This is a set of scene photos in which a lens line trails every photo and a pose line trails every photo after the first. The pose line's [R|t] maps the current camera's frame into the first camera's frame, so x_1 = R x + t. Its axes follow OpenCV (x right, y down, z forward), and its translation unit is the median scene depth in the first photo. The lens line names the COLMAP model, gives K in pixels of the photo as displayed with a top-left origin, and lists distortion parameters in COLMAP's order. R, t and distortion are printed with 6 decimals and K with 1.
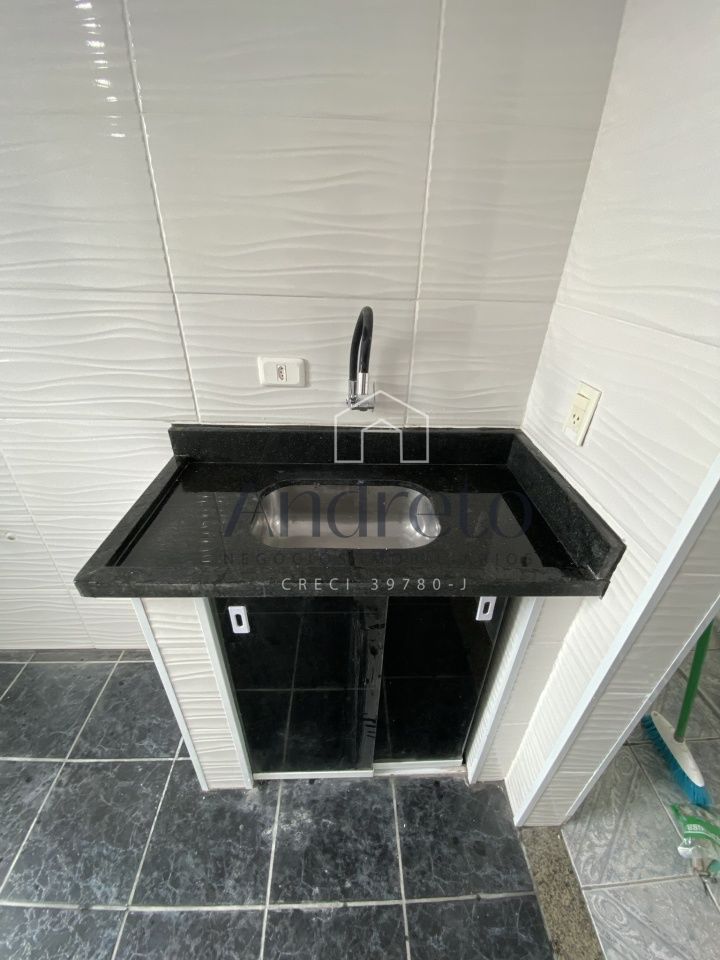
lens RADIAL K [[388.6, 0, 360.5], [0, 388.6, 475.2], [0, 0, 1]] dist [0.004540, -0.013866]
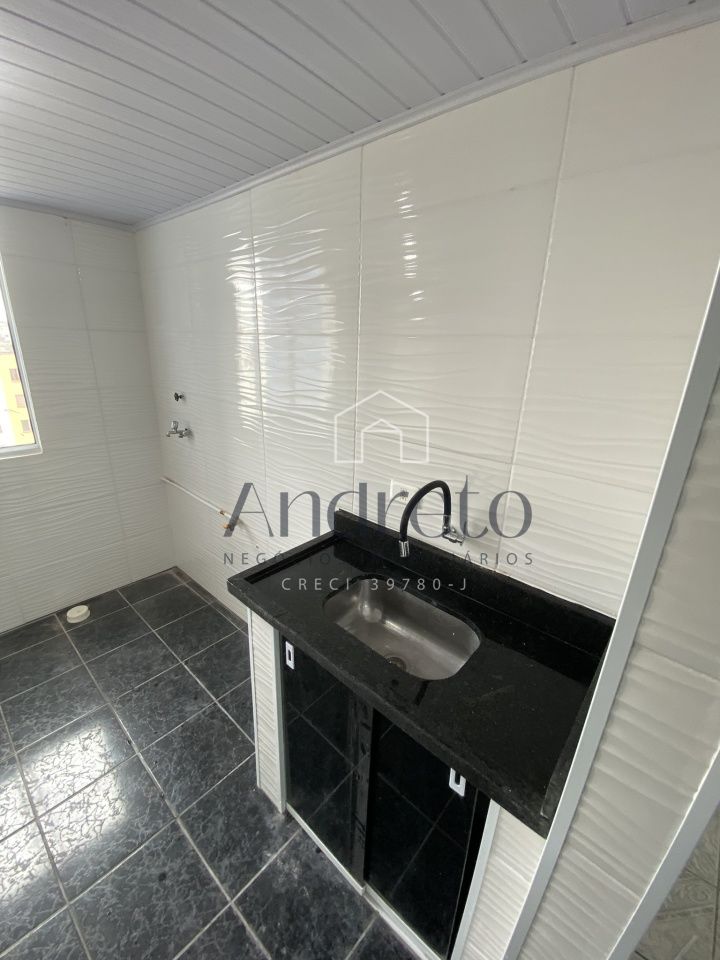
lens RADIAL K [[388.6, 0, 363.2], [0, 388.6, 473.9], [0, 0, 1]] dist [0.004540, -0.013866]
pose [[0.728643, 0.211351, -0.651468, 0.487654], [-0.356603, 0.929164, -0.097406, -0.143376], [0.584734, 0.303289, 0.752397, -0.067647]]
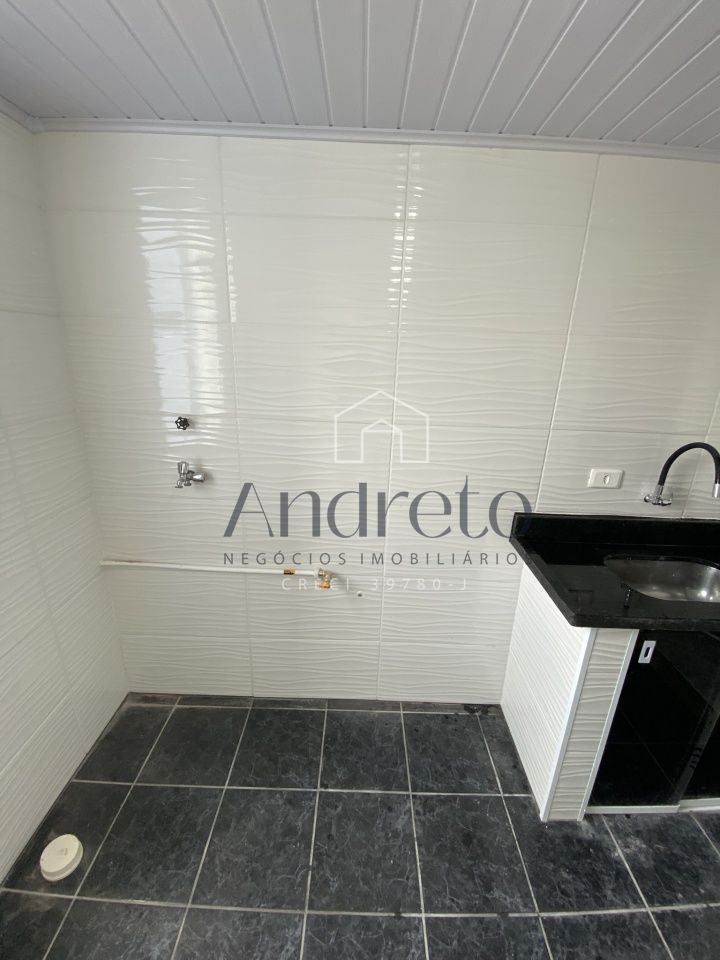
lens RADIAL K [[394.6, 0, 358.4], [0, 394.6, 466.7], [0, 0, 1]] dist [-0.013648, -0.007378]
pose [[0.998897, 0.021249, -0.041881, -1.001222], [-0.030133, 0.974003, -0.224520, 0.044698], [0.036022, 0.225535, 0.973569, -0.439618]]
